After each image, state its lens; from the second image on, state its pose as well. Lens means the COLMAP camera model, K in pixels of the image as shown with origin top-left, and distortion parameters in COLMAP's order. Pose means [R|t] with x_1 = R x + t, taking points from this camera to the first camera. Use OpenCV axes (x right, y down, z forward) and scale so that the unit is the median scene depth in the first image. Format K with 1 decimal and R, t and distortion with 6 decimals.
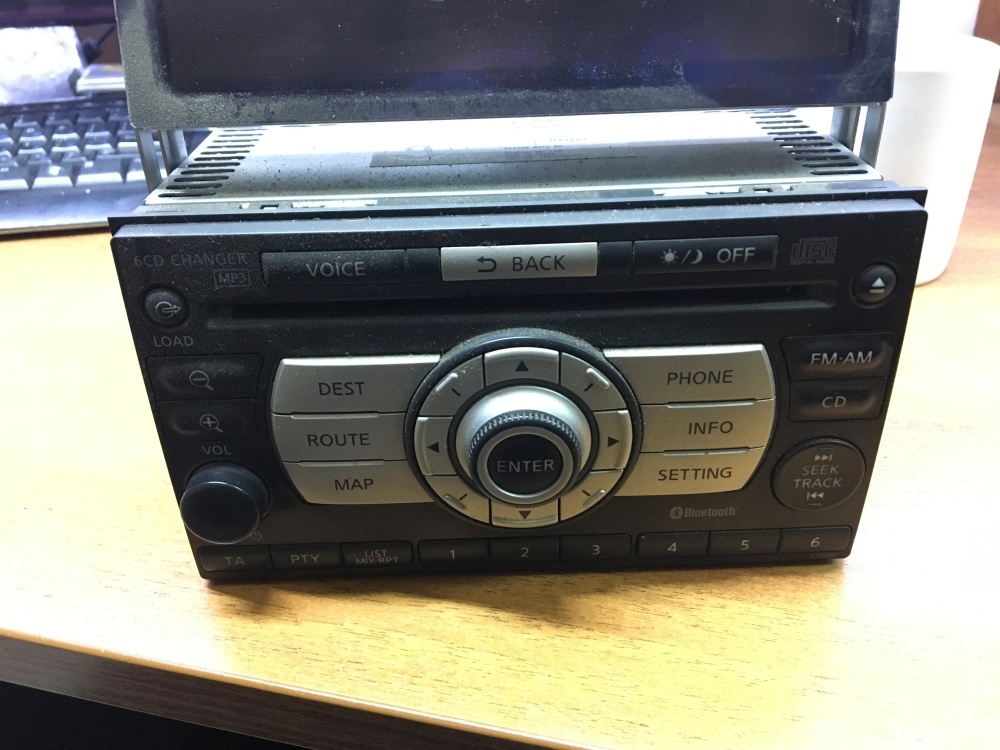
lens RADIAL K [[870.2, 0, 500.0], [0, 870.2, 375.0], [0, 0, 1]] dist [0.133283, -0.256872]
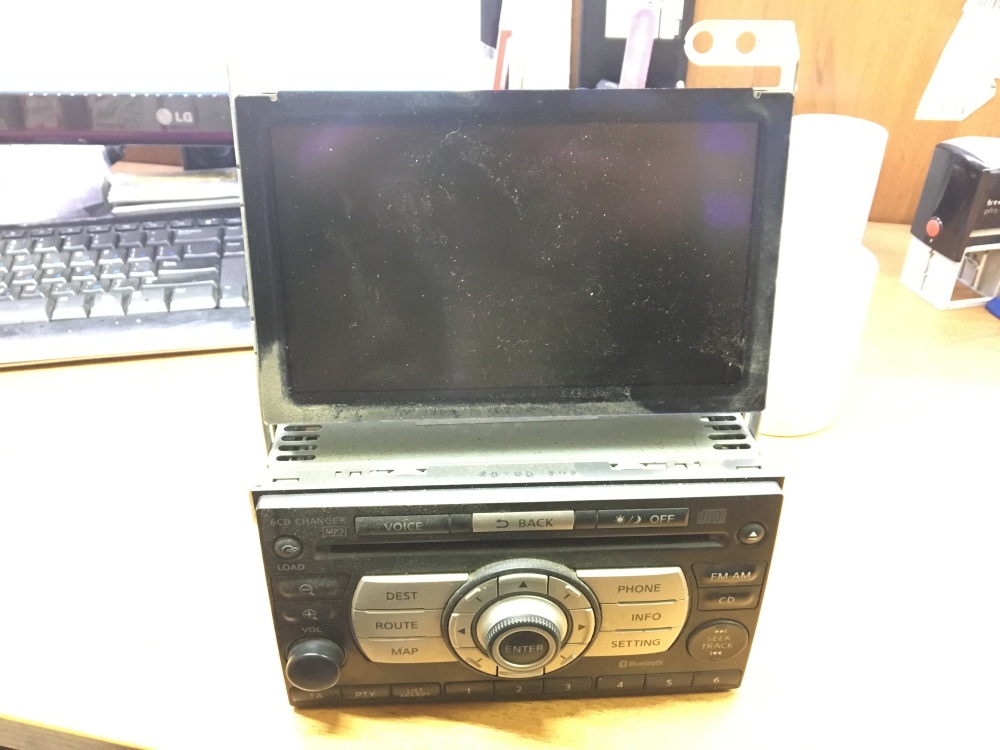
lens RADIAL K [[870.2, 0, 500.0], [0, 870.2, 375.0], [0, 0, 1]] dist [0.133283, -0.256872]
pose [[0.998622, 0.011683, 0.051171, -0.093923], [-0.013159, 0.999504, 0.028597, -0.403228], [-0.050811, -0.029231, 0.998280, -0.490312]]
